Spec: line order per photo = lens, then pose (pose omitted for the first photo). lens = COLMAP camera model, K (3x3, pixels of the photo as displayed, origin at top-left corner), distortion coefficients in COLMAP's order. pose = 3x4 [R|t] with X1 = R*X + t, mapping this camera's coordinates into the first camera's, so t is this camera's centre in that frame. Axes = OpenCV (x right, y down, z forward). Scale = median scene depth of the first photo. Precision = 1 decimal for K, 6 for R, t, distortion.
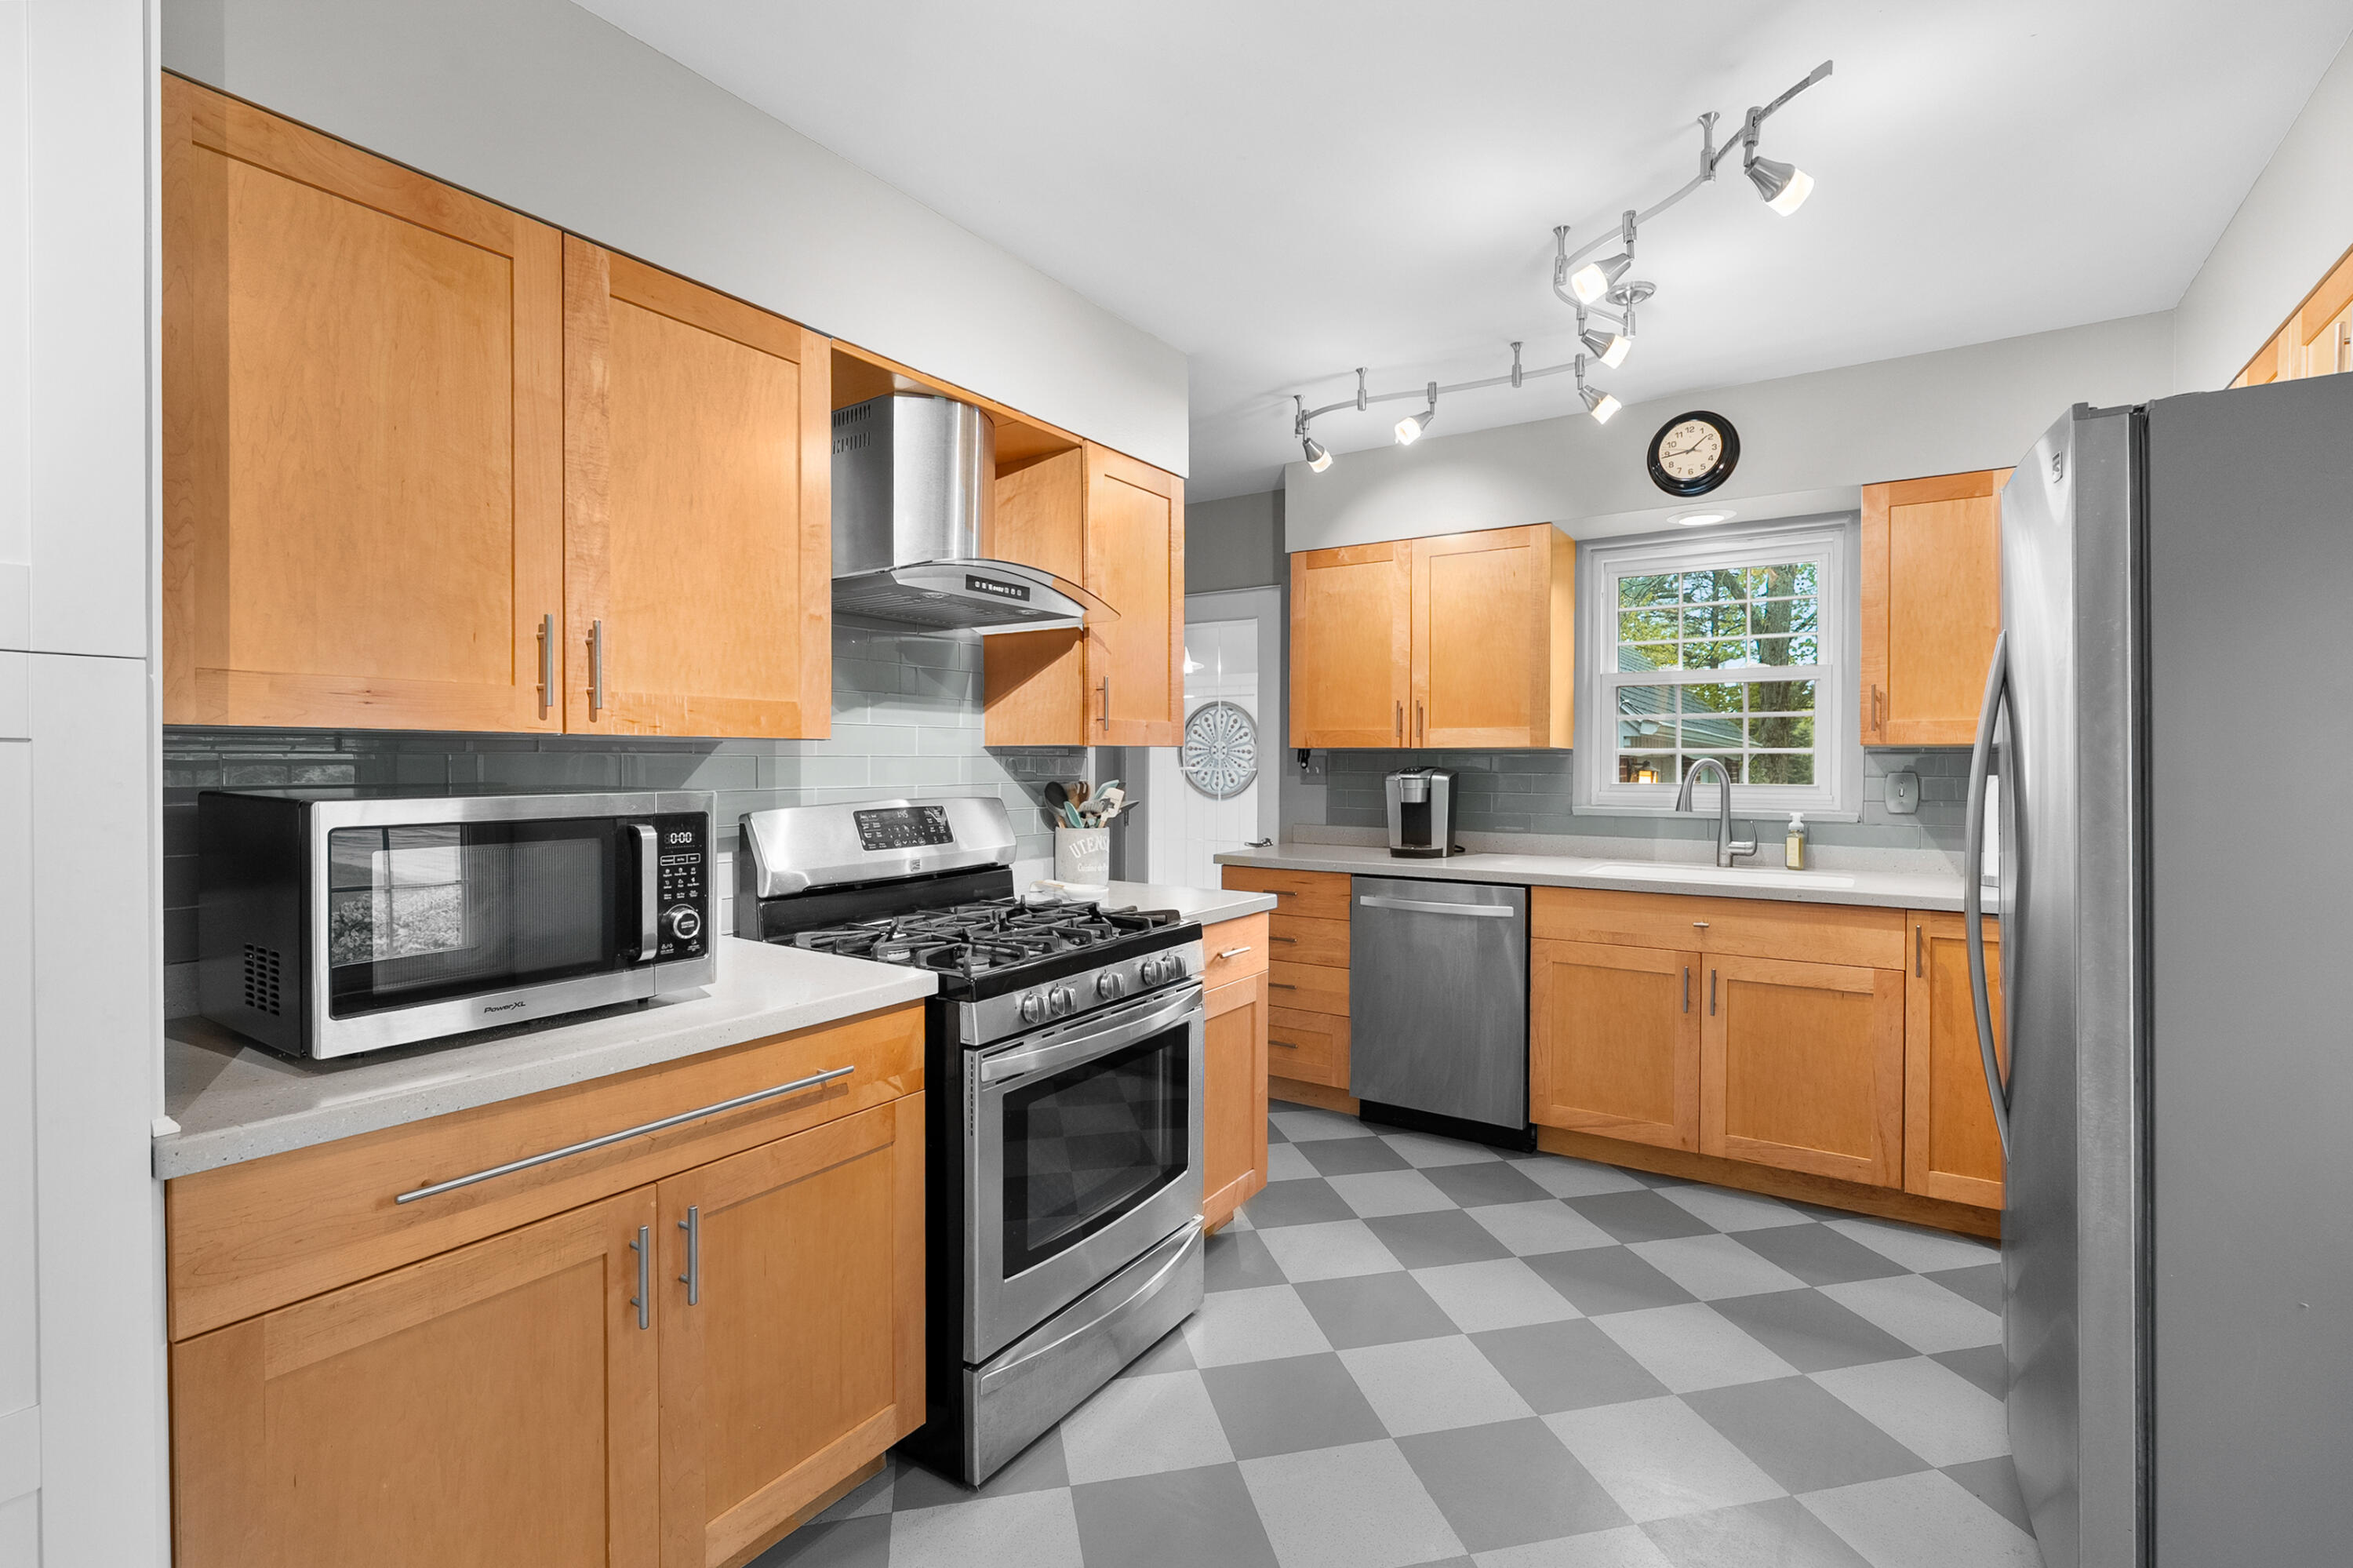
lens RADIAL K [[1066.5, 0, 1184.2], [0, 1066.5, 778.1], [0, 0, 1]] dist [-0.004053, -0.000547]
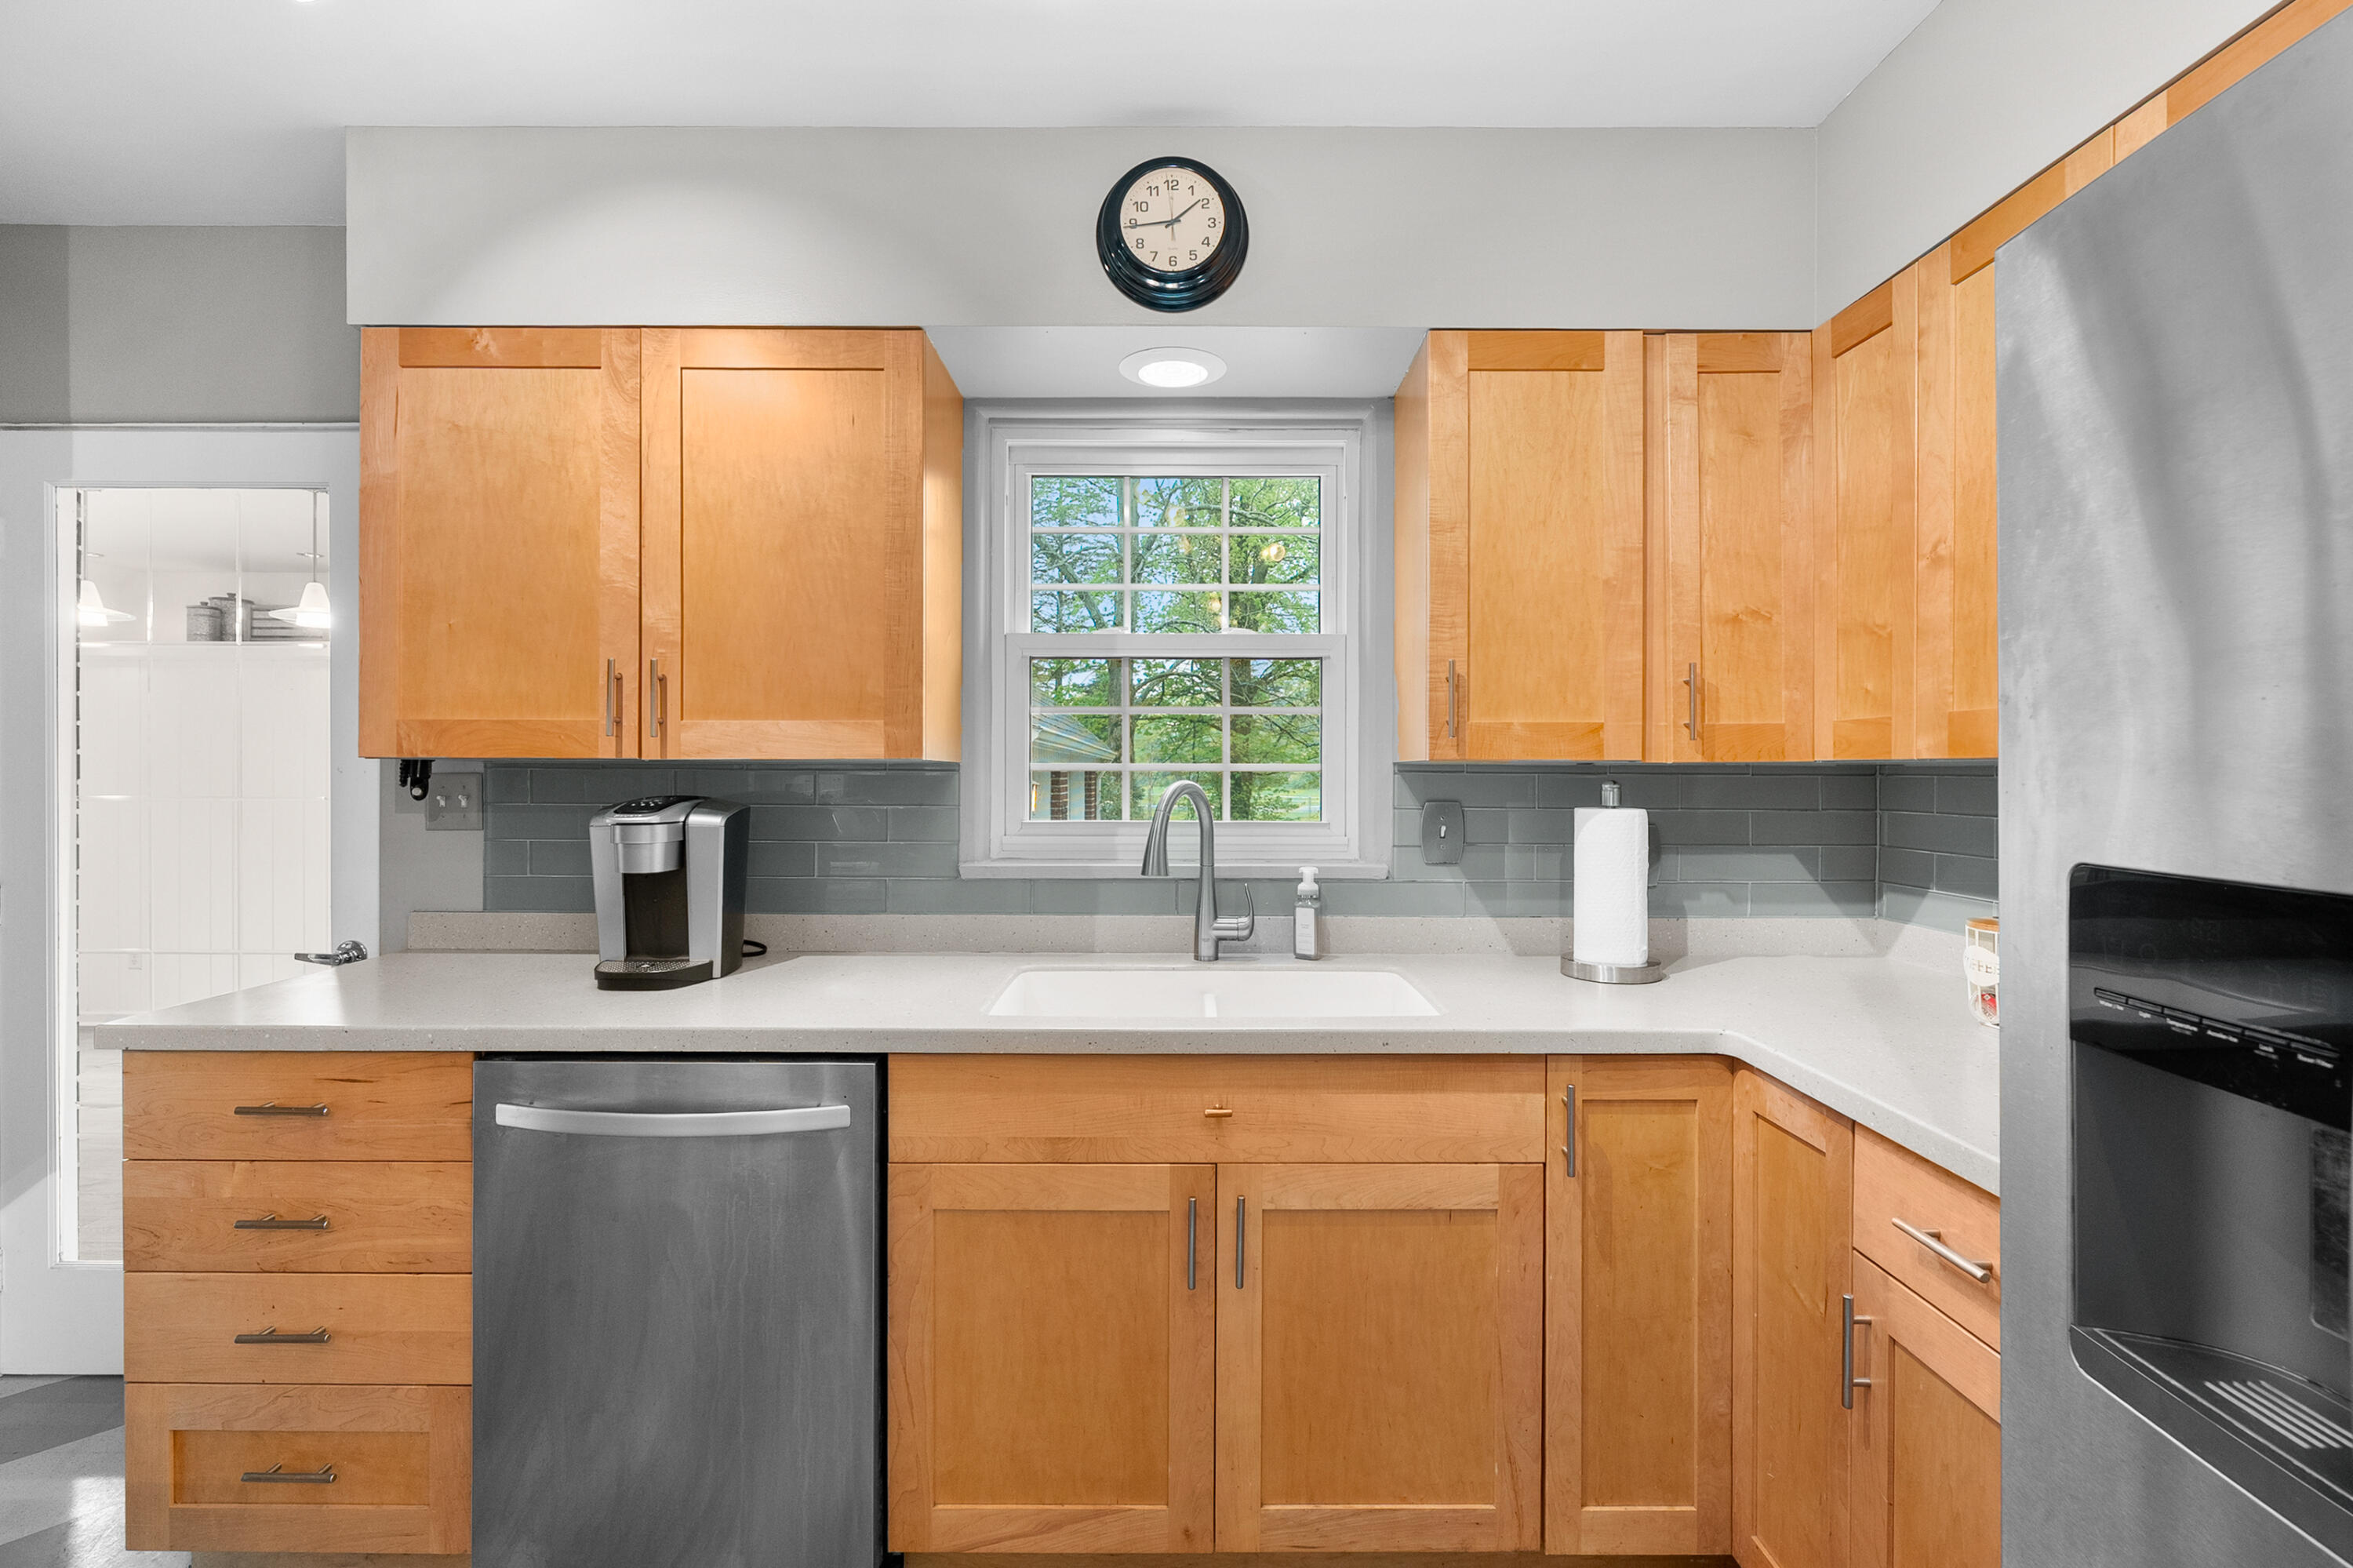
lens RADIAL K [[1040.9, 0, 1189.6], [0, 1040.9, 773.4], [0, 0, 1]] dist [-0.011939, 0.000075]
pose [[0.829536, -0.002591, 0.558448, 0.174370], [0.007303, 0.999954, -0.006208, -0.019249], [-0.558406, 0.009229, 0.829517, 0.526338]]
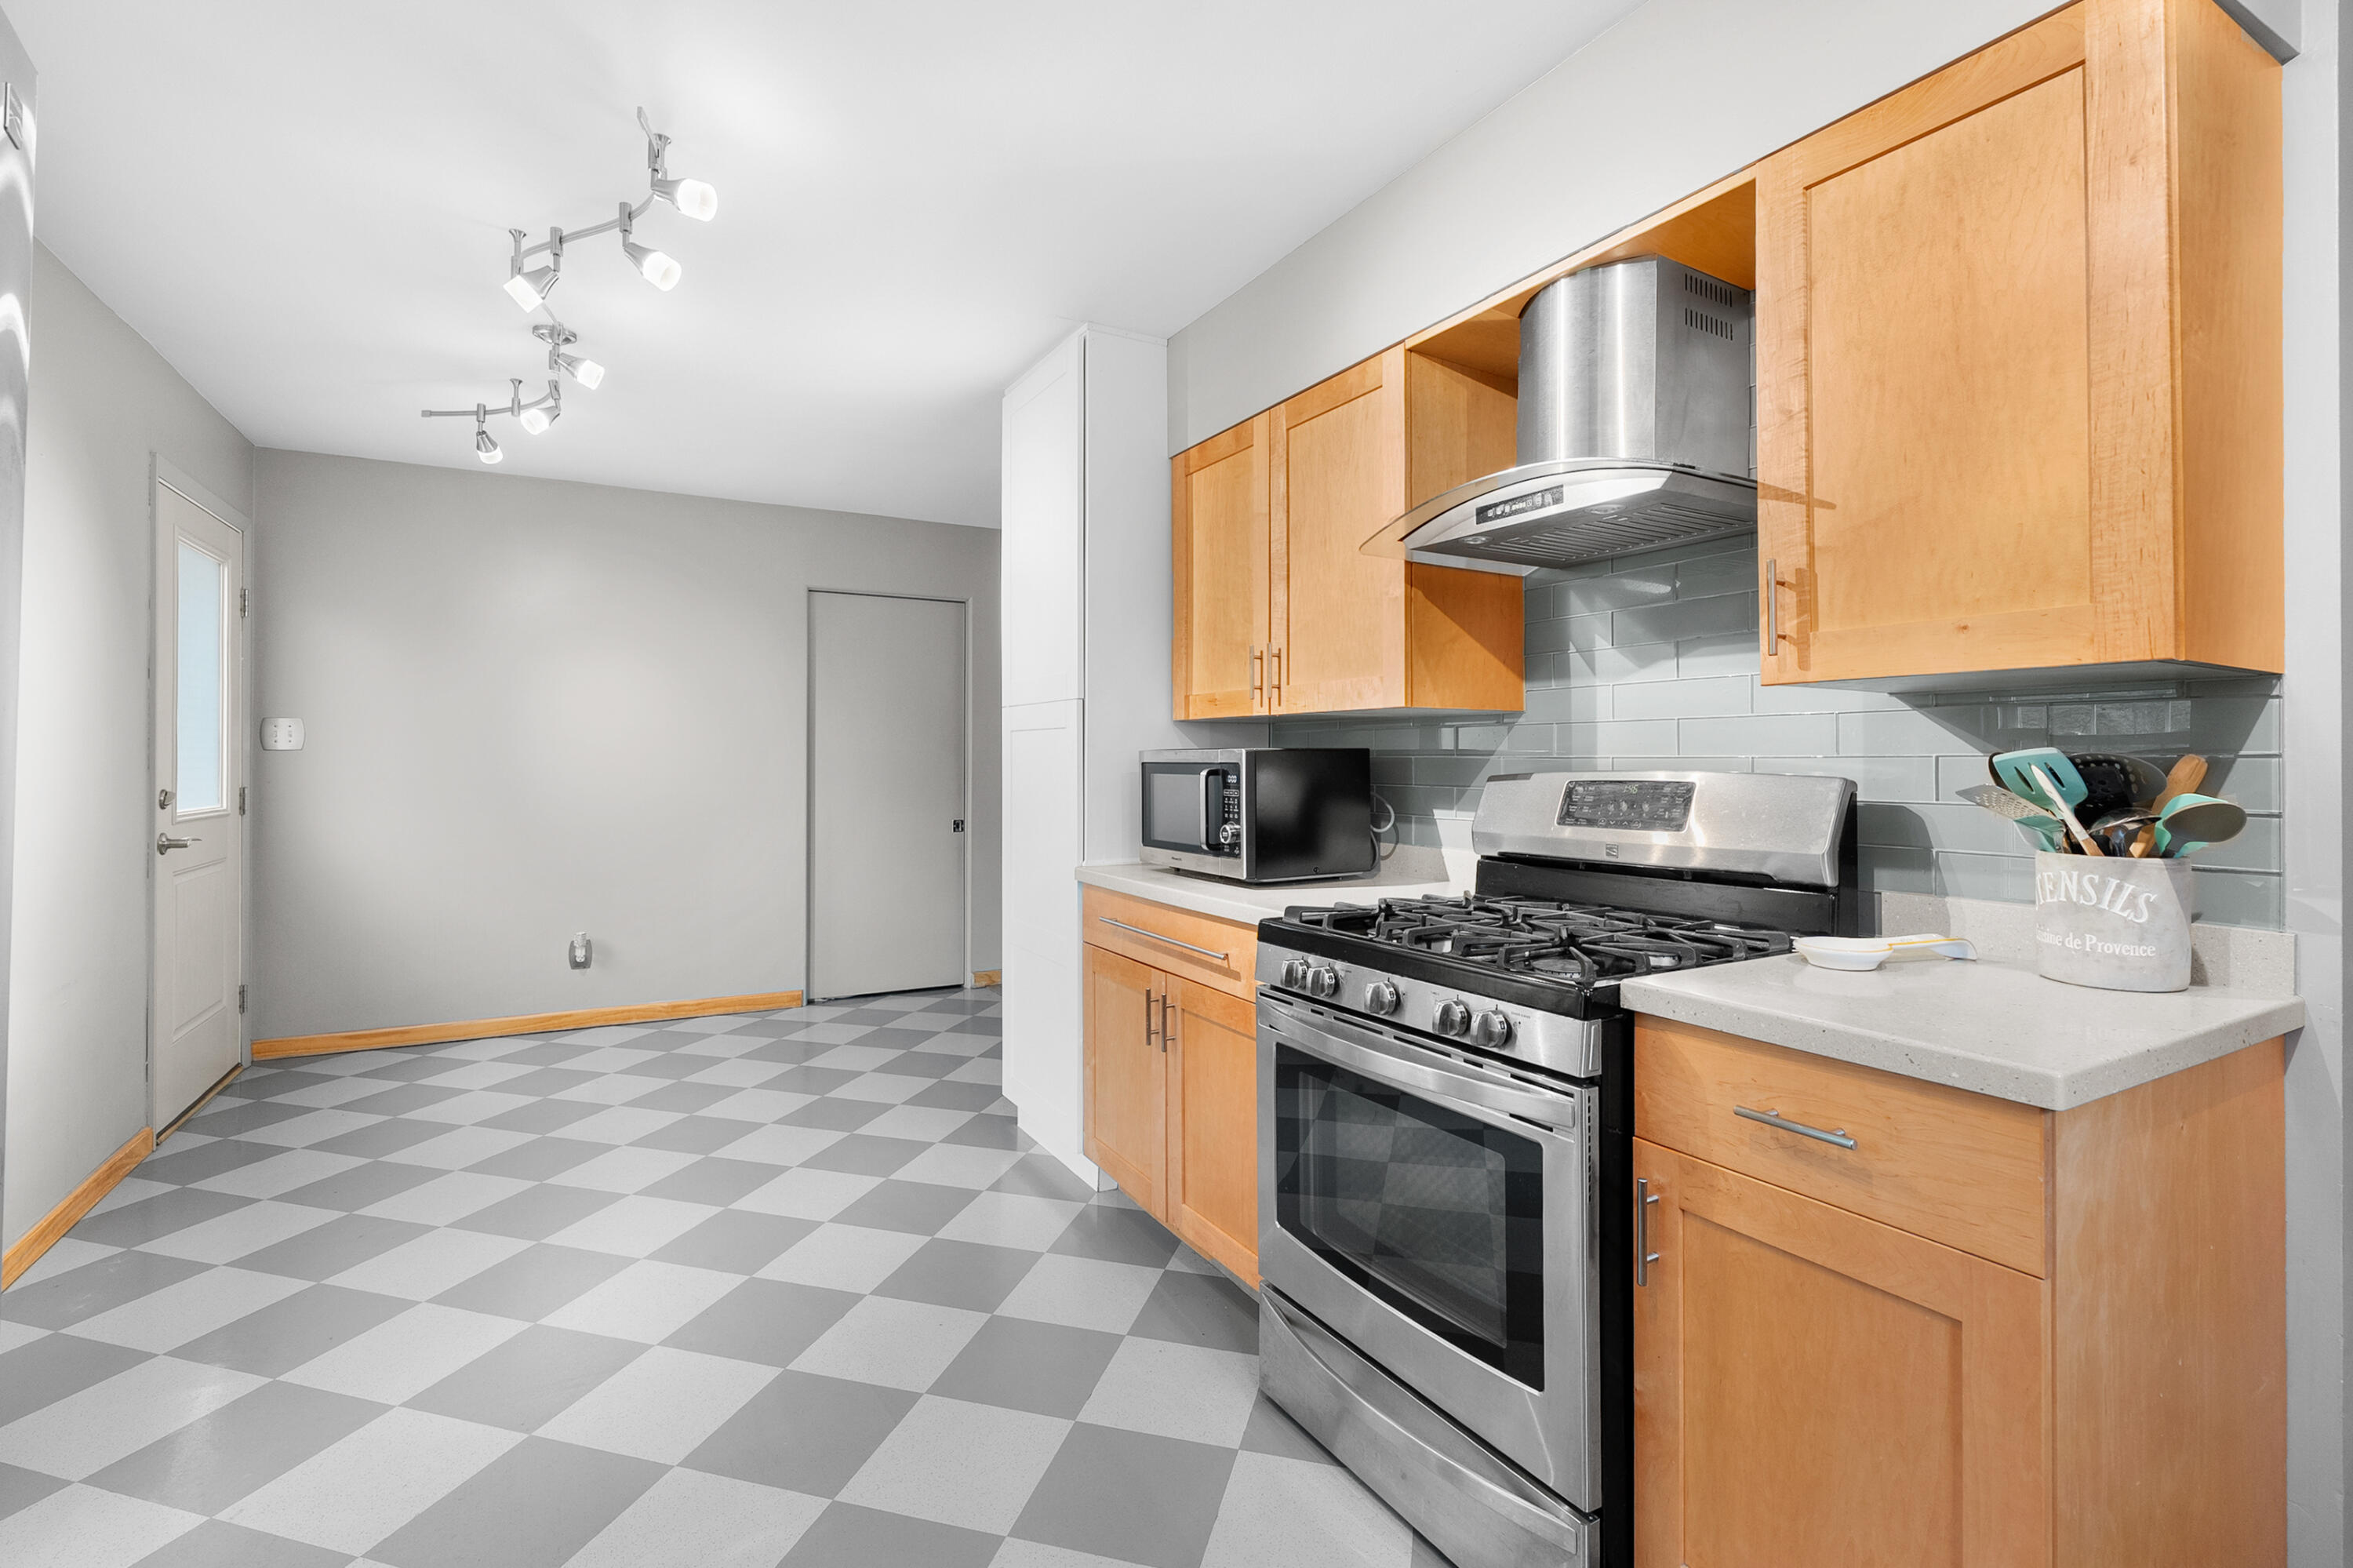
lens RADIAL K [[1070.3, 0, 1176.3], [0, 1070.3, 758.5], [0, 0, 1]] dist [-0.003736, 0.000395]
pose [[-0.455991, -0.001959, -0.889982, 0.441350], [-0.019373, 0.999782, 0.007725, 0.007795], [0.889774, 0.020764, -0.455929, 0.760209]]
